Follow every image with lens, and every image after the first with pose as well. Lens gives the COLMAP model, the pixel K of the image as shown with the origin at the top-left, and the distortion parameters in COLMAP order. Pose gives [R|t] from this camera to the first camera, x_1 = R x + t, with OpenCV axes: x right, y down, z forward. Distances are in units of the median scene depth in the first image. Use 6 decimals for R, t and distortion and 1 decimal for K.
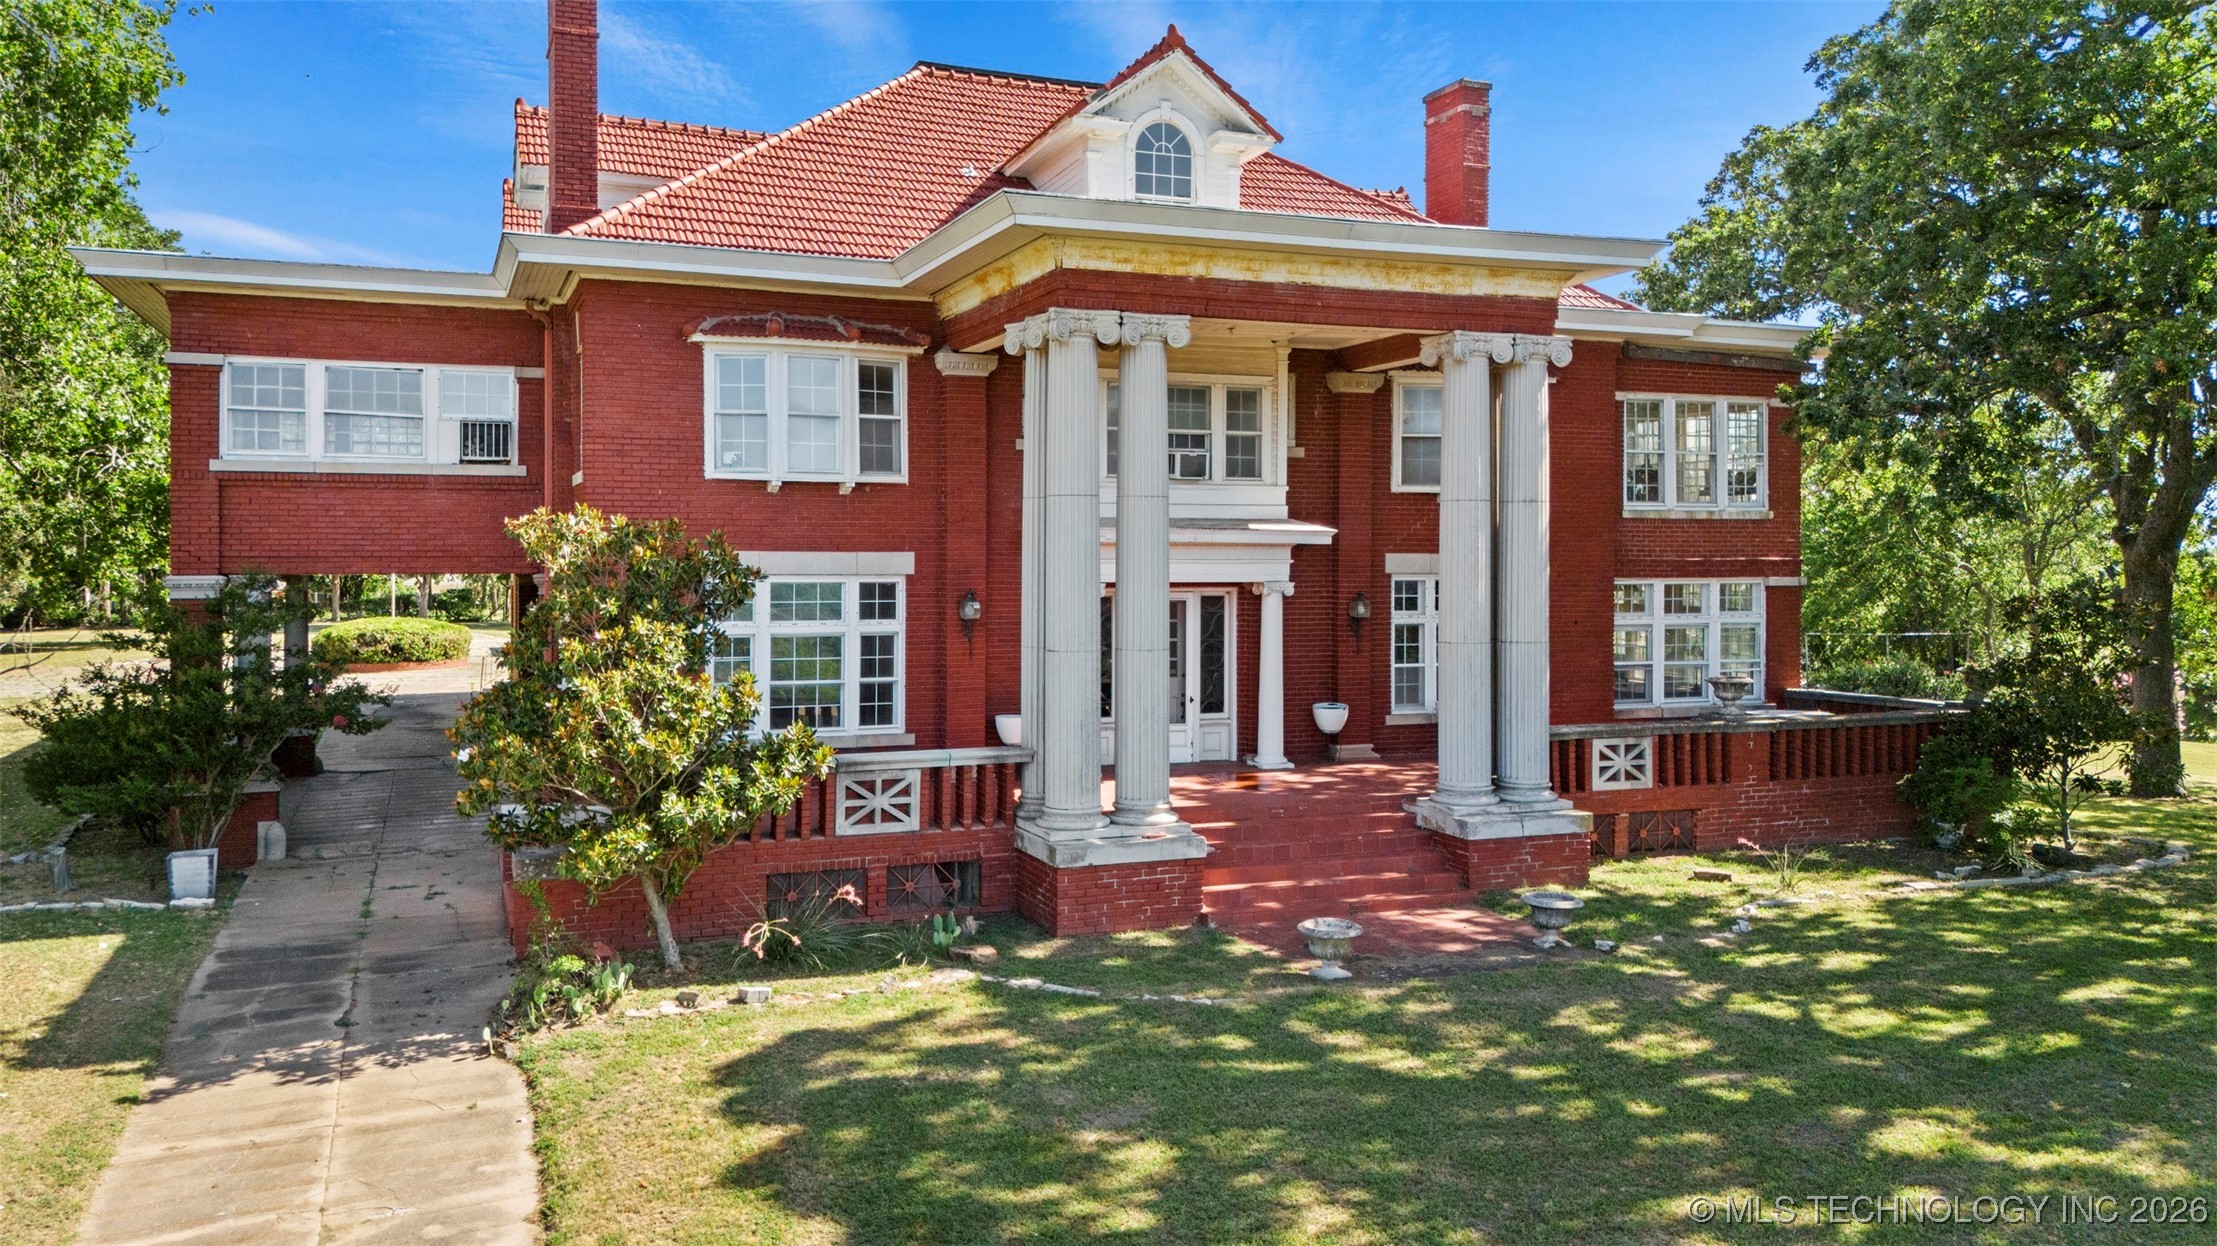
lens RADIAL K [[1658.9, 0, 1111.9], [0, 1658.9, 562.4], [0, 0, 1]] dist [0.058176, -0.061024]
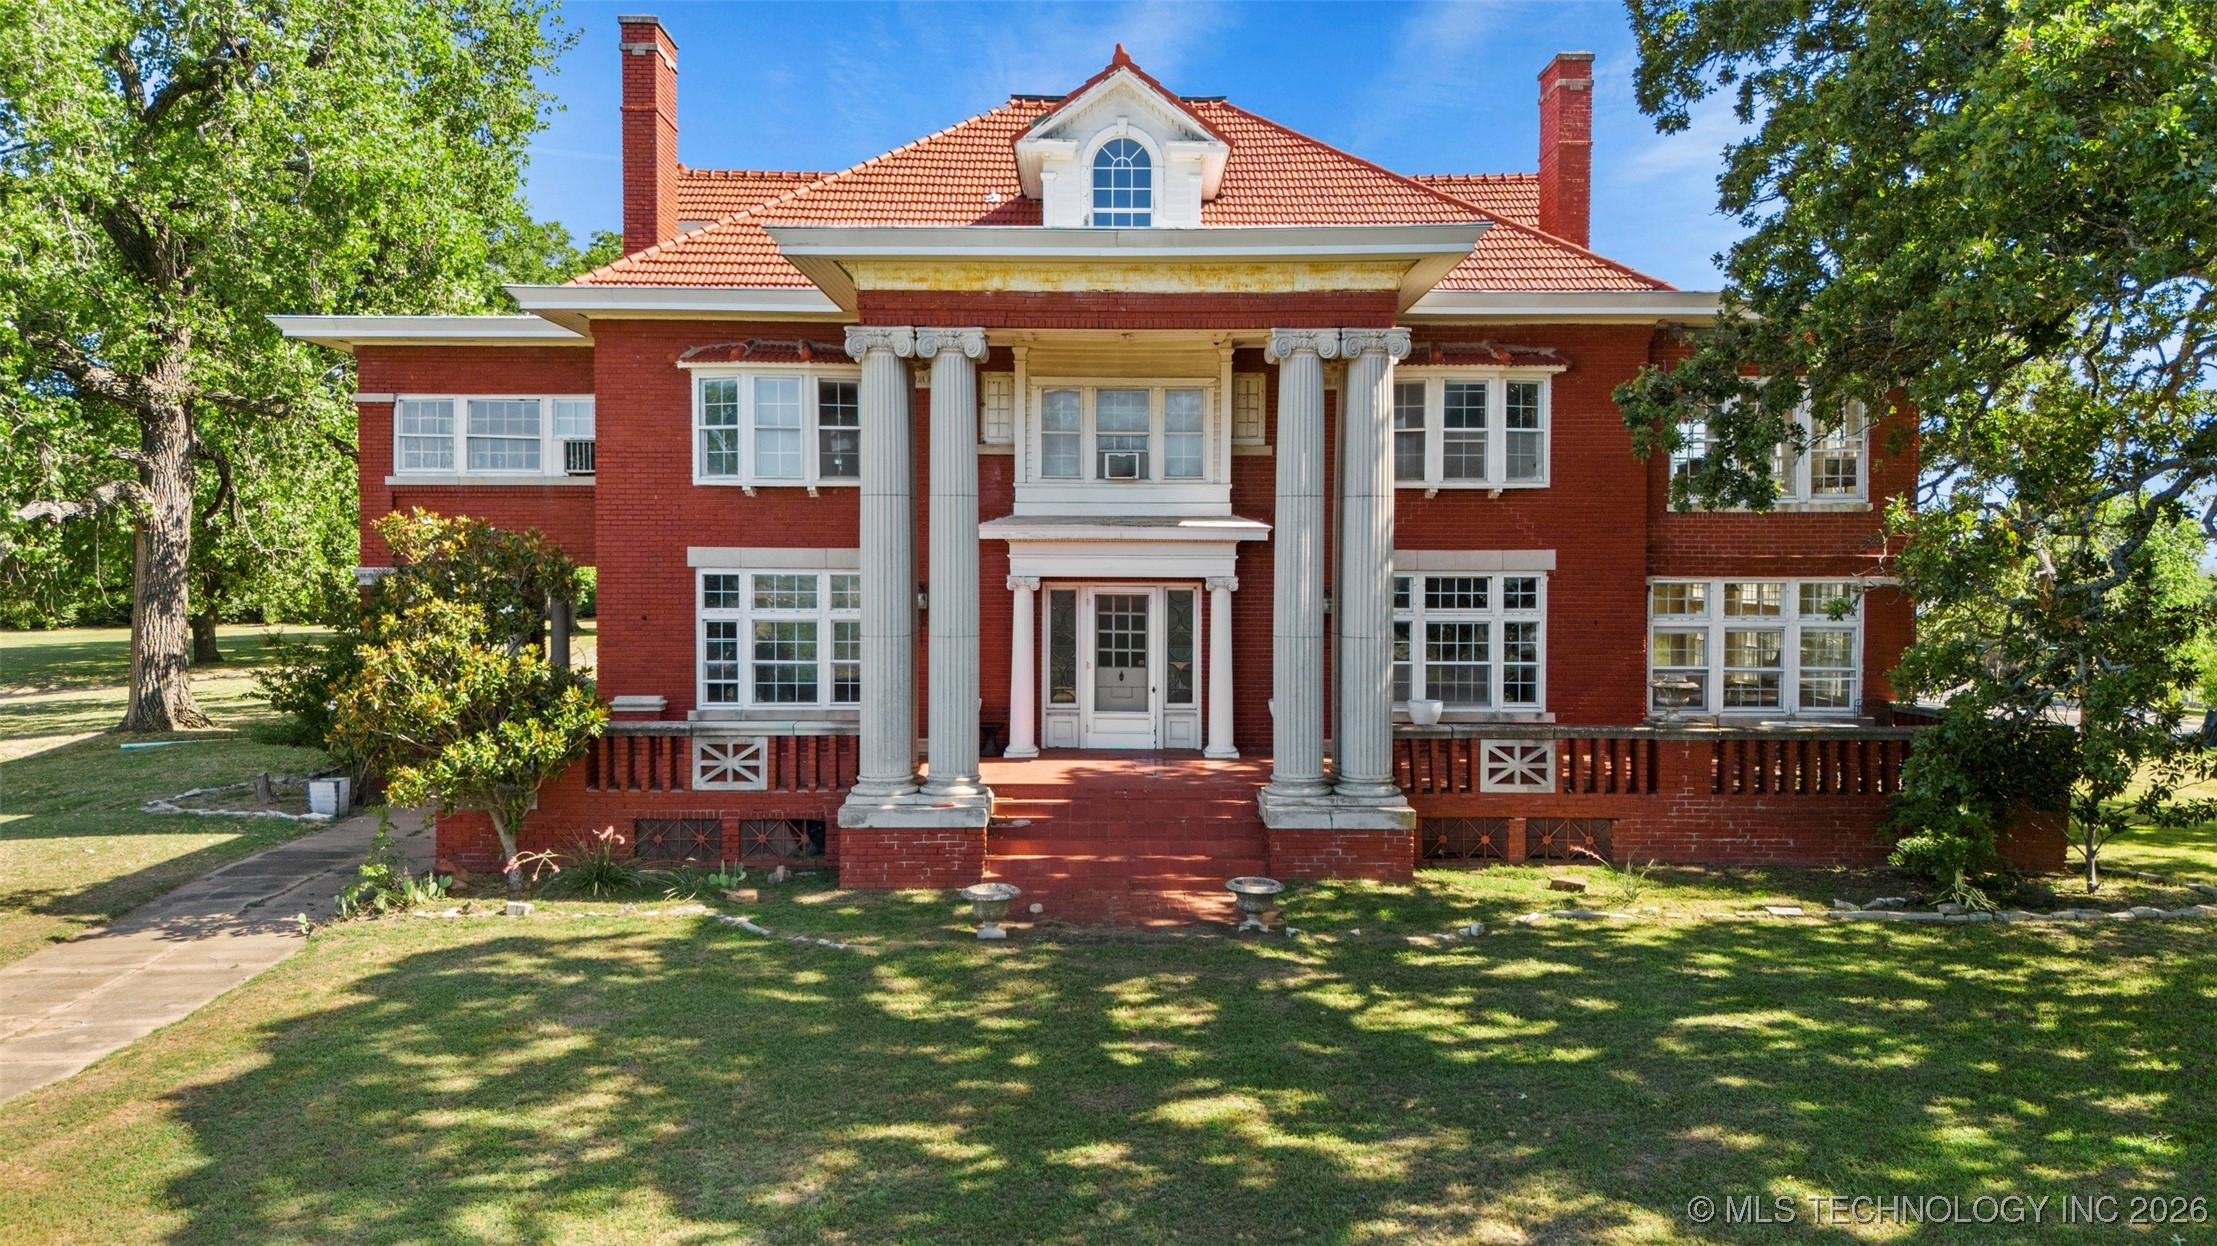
lens RADIAL K [[1657.7, 0, 1106.2], [0, 1657.7, 603.0], [0, 0, 1]] dist [0.032566, -0.005030]
pose [[0.930410, 0.010478, -0.366372, 0.469342], [-0.002473, 0.999748, 0.022311, 0.005610], [0.366513, -0.019852, 0.930201, 0.020850]]
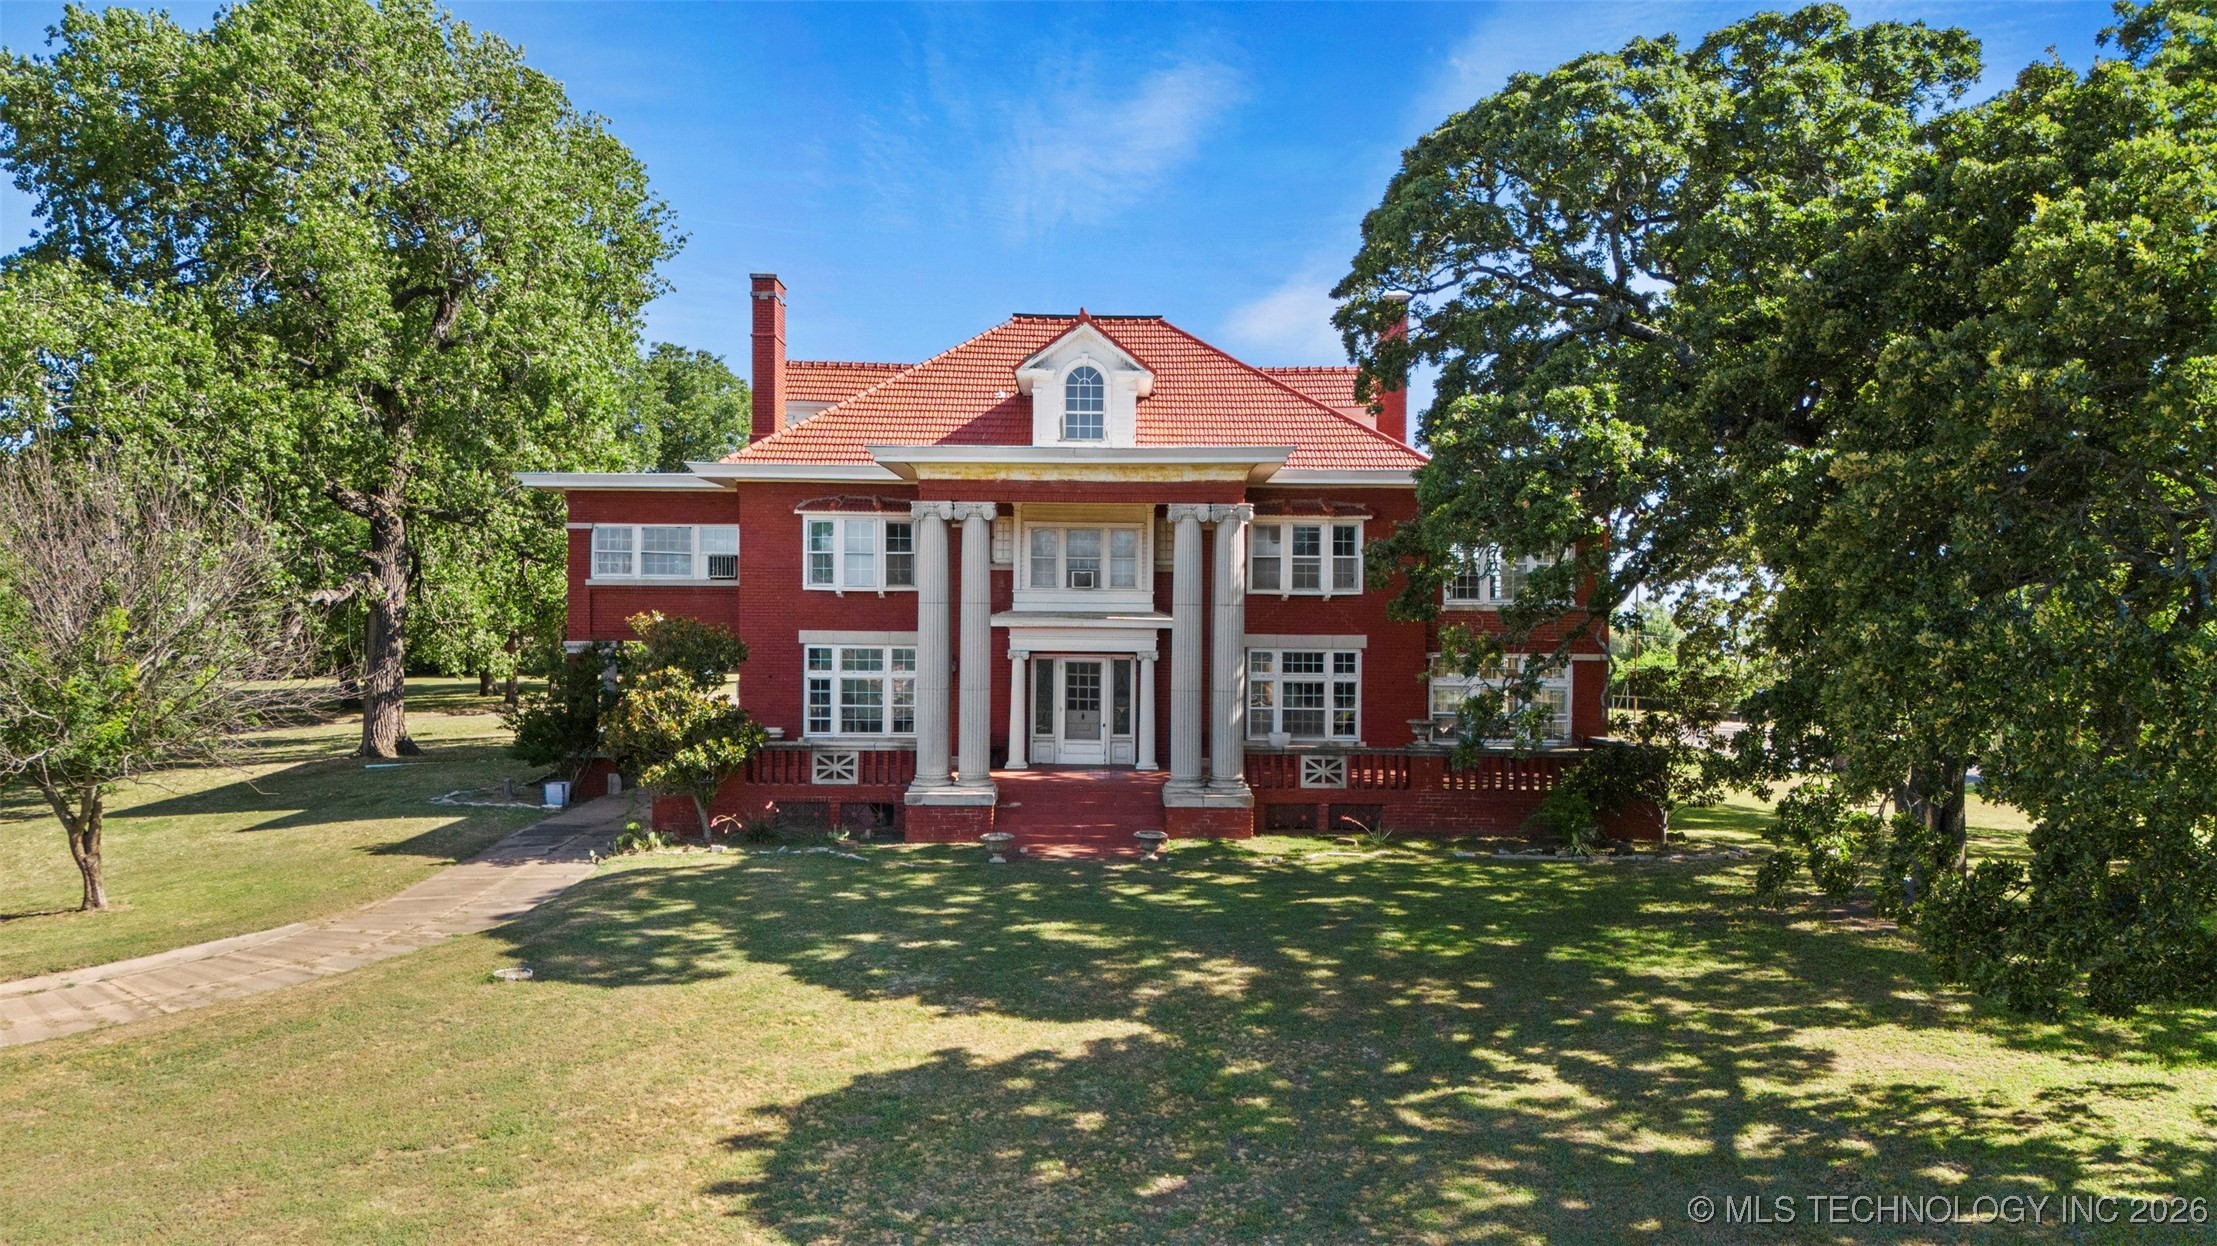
lens RADIAL K [[1624.9, 0, 1108.5], [0, 1624.9, 623.0], [0, 0, 1]] dist [0.051423, -0.001985]
pose [[0.930877, 0.007239, -0.365262, 0.724498], [-0.007469, 0.999972, 0.000786, -0.019414], [0.365257, 0.001997, 0.930904, -0.525703]]
